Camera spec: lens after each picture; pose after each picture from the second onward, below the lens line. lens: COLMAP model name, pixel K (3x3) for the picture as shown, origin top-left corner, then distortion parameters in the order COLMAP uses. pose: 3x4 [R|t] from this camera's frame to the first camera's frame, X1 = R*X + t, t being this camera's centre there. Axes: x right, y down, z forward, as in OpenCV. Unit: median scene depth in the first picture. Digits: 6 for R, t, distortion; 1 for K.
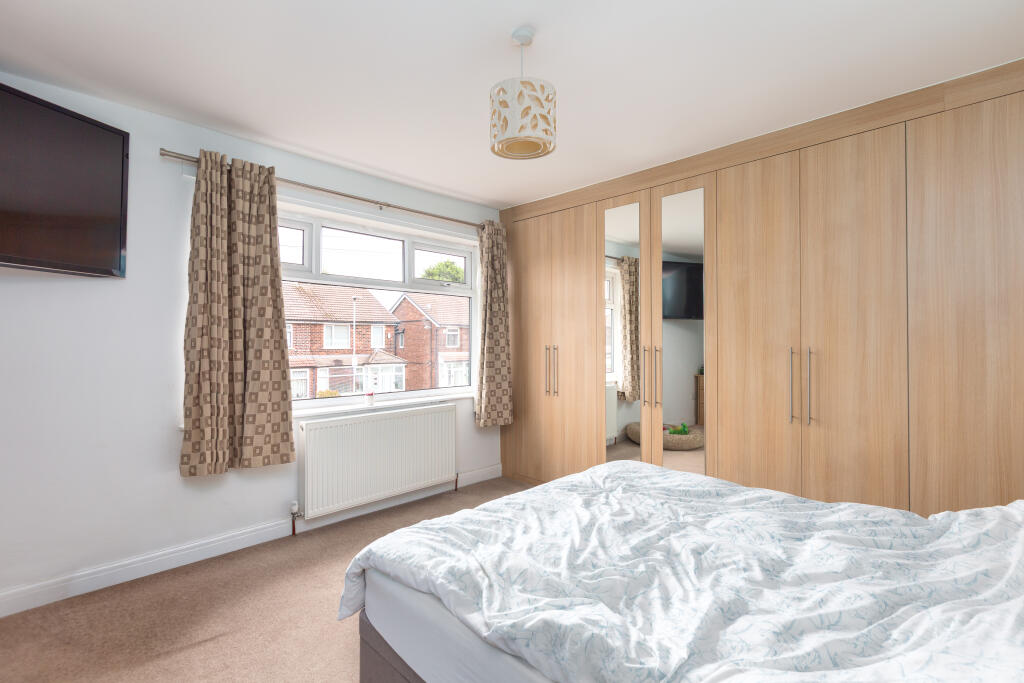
lens RADIAL K [[467.2, 0, 501.9], [0, 467.2, 339.7], [0, 0, 1]] dist [-0.000598, 0.000857]
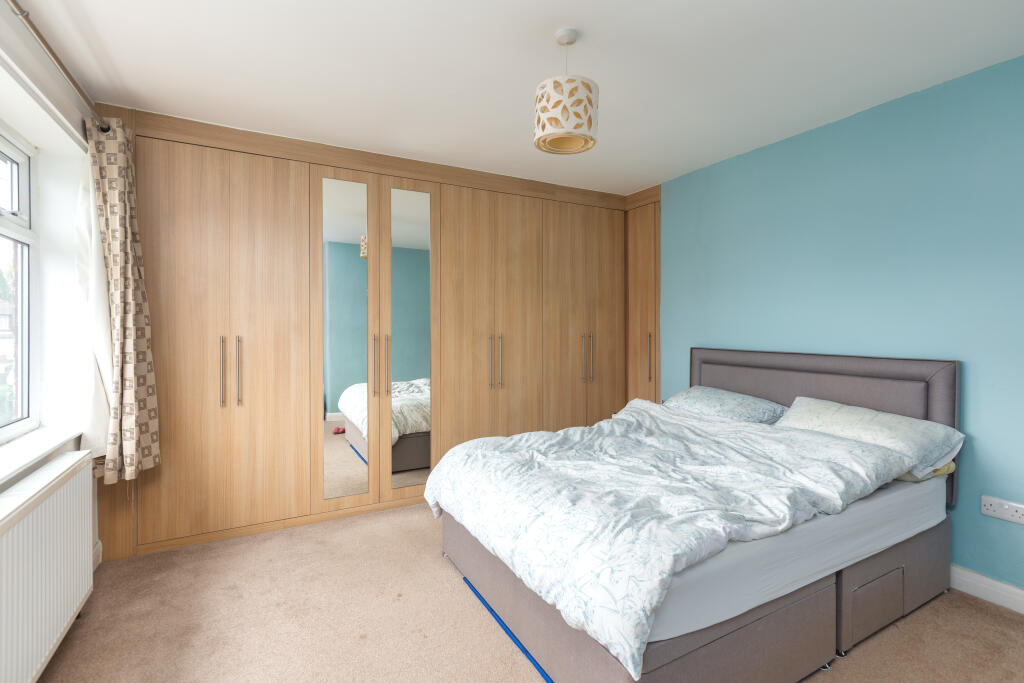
lens RADIAL K [[467.2, 0, 503.6], [0, 467.2, 335.2], [0, 0, 1]] dist [-0.000598, 0.000857]
pose [[0.260627, -0.010224, 0.965385, -0.608543], [0.001147, 0.999946, 0.010280, 0.004383], [-0.965439, -0.001572, 0.260625, 0.531844]]
